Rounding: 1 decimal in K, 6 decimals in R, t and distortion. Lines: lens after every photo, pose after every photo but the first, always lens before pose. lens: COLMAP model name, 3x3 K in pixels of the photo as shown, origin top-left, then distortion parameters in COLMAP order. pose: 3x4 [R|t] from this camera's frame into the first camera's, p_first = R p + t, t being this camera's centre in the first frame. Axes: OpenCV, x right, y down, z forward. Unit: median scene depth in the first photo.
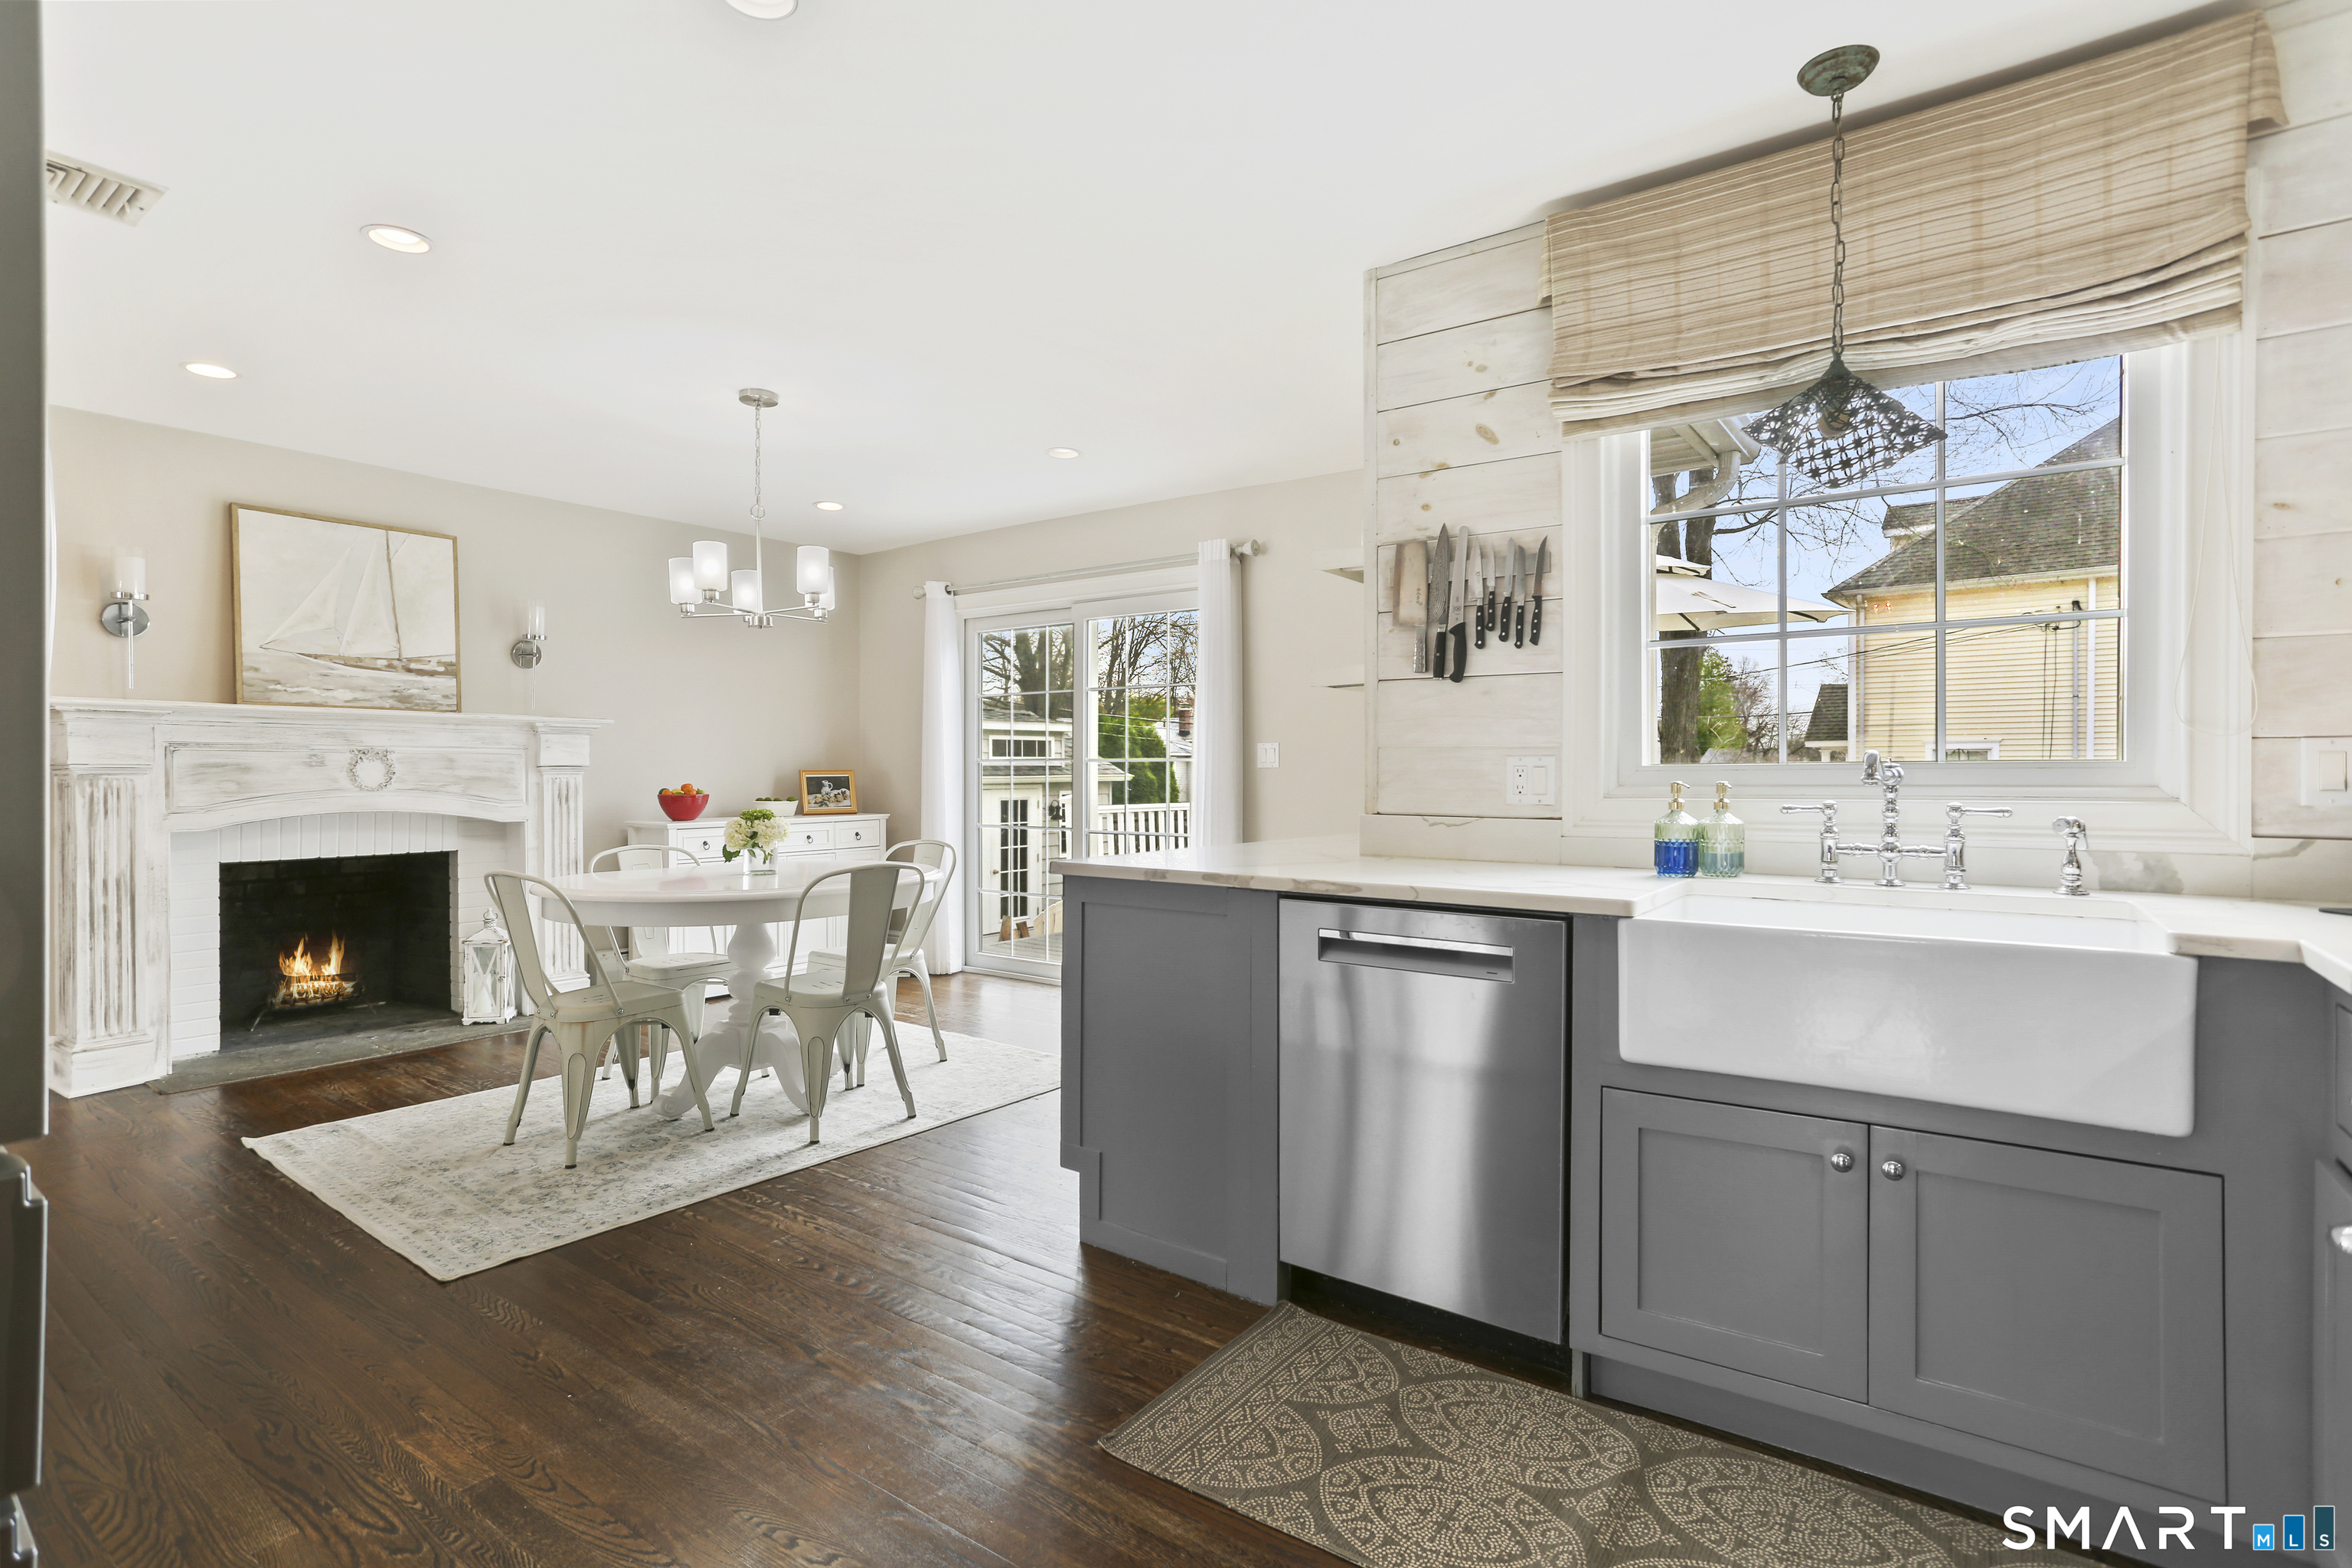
lens RADIAL K [[1169.2, 0, 1151.1], [0, 1169.2, 778.6], [0, 0, 1]] dist [-0.037643, 0.022632]
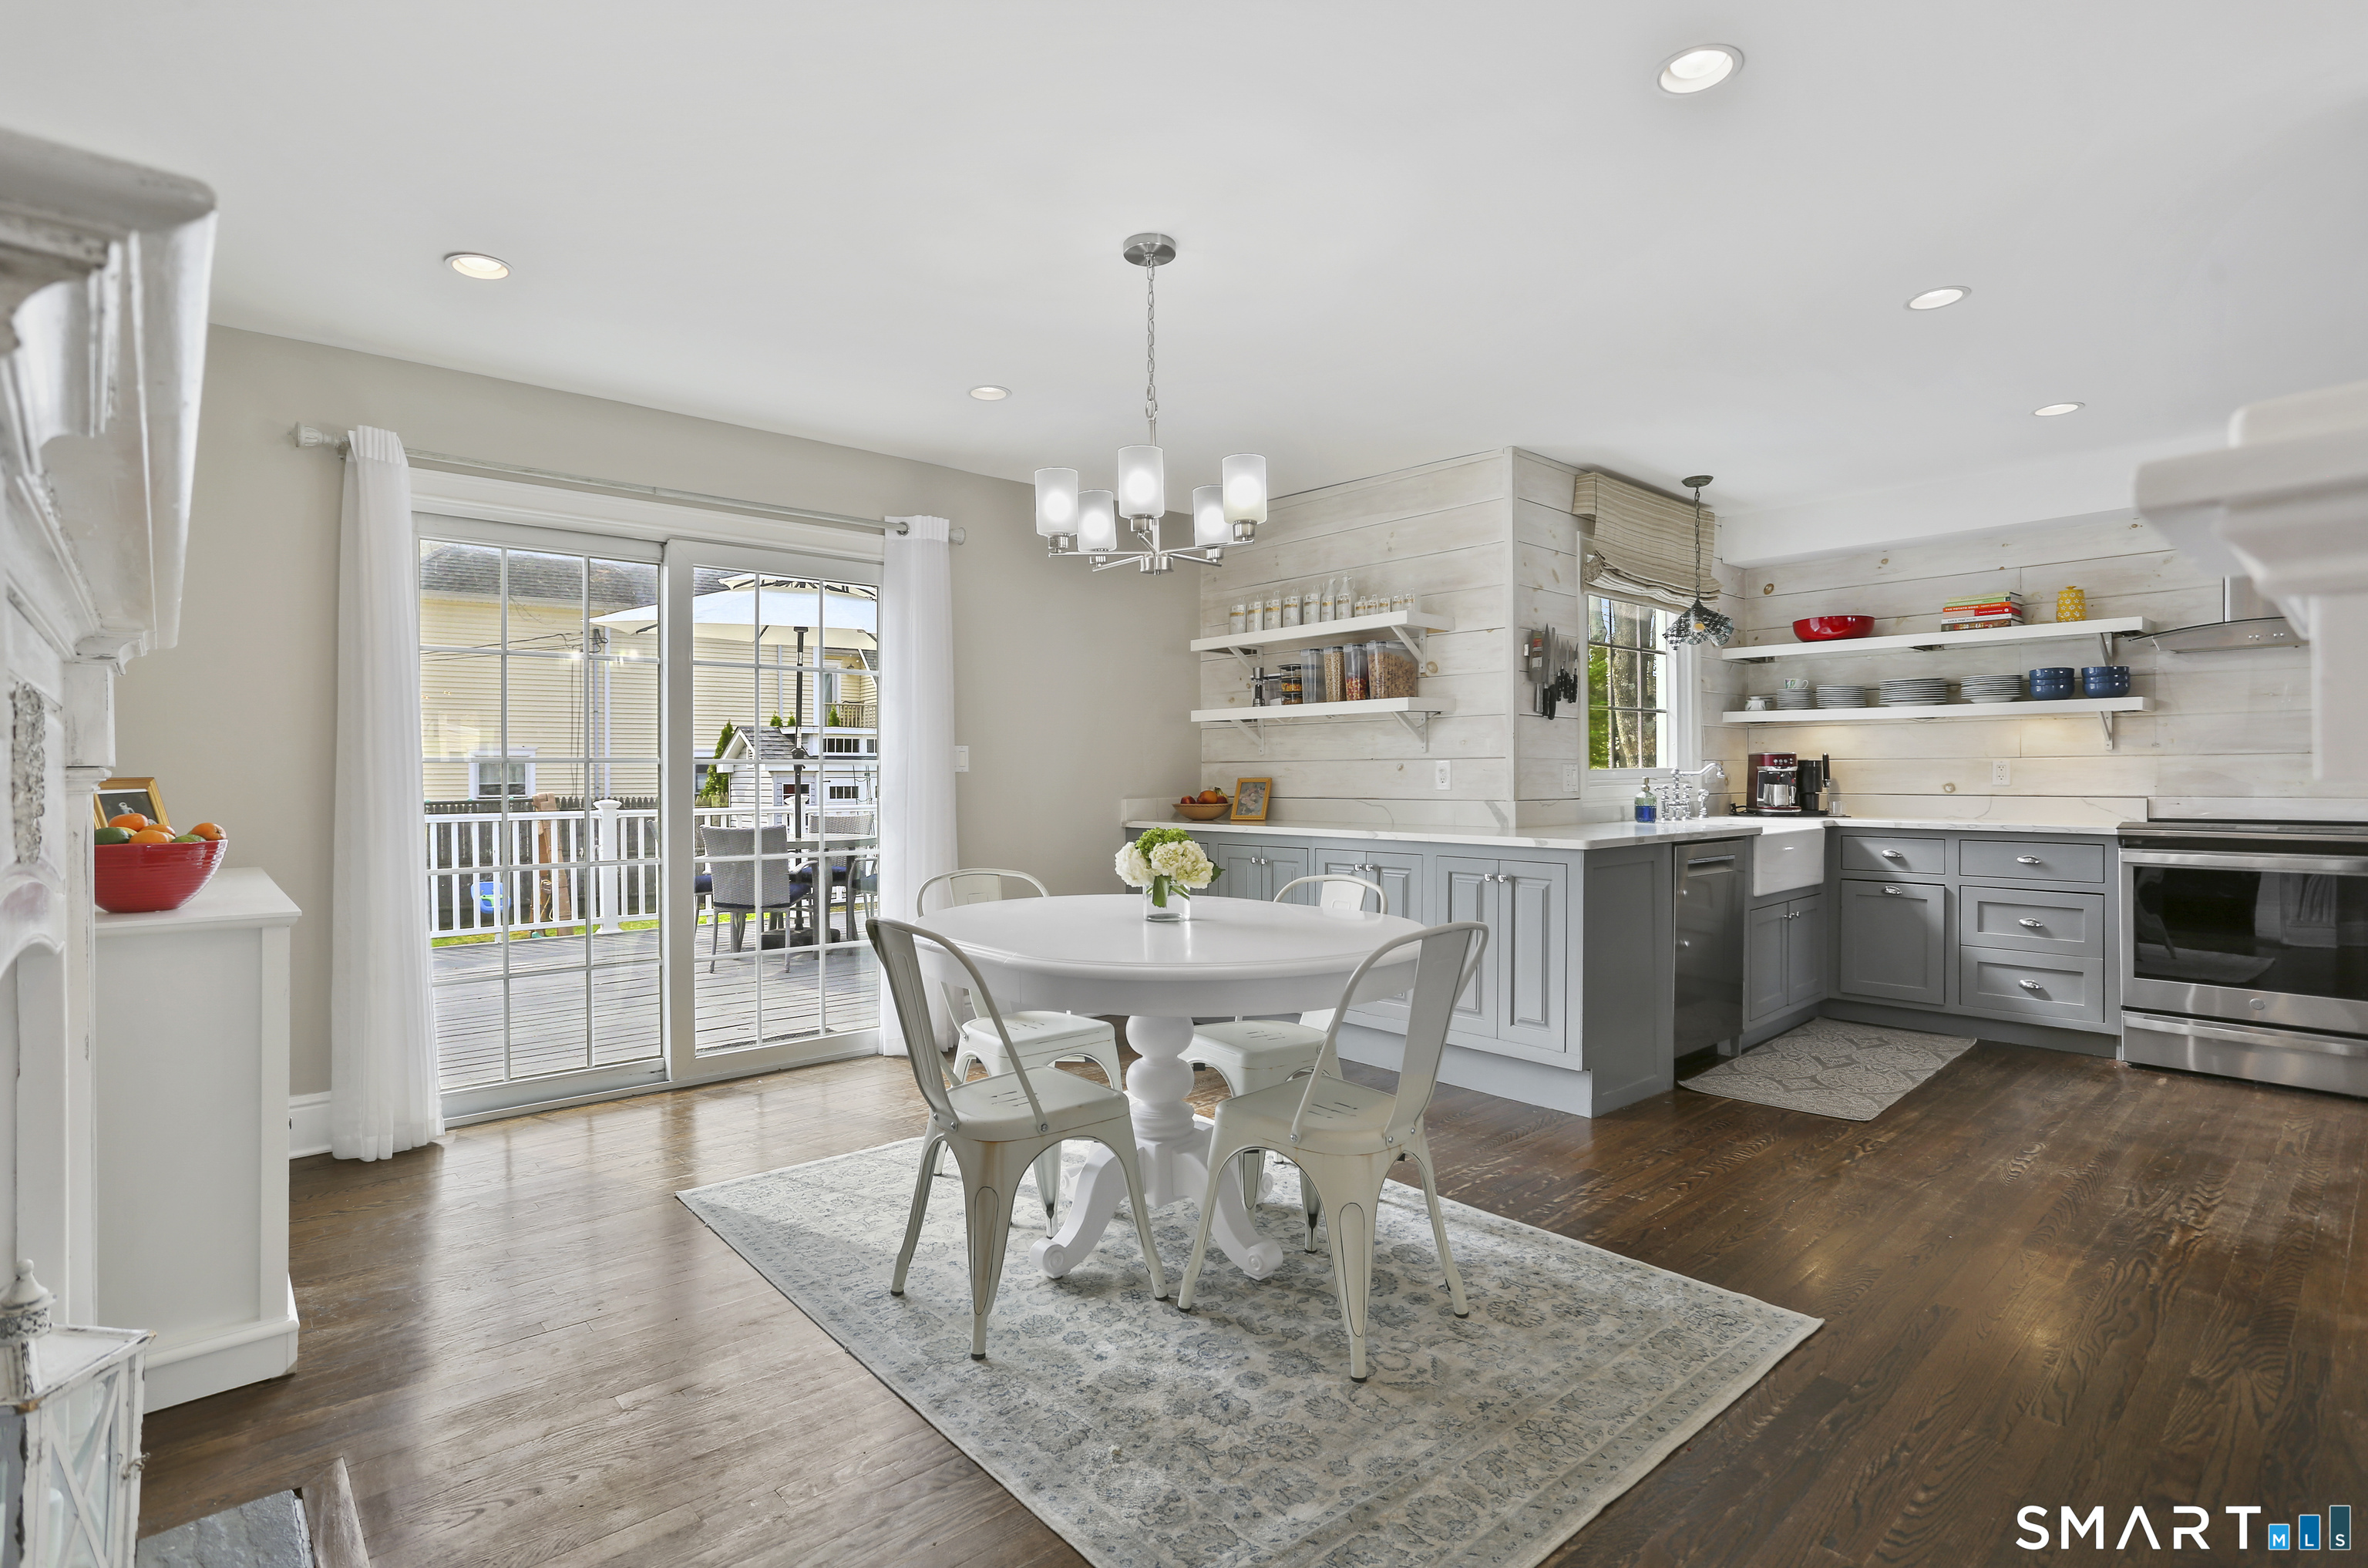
lens RADIAL K [[1177.2, 0, 1189.9], [0, 1177.2, 780.7], [0, 0, 1]] dist [-0.037643, 0.022632]
pose [[0.167470, -0.002680, 0.985874, -1.754935], [0.012682, 0.999919, 0.000564, -0.003774], [-0.985796, 0.012409, 0.167490, 1.455945]]
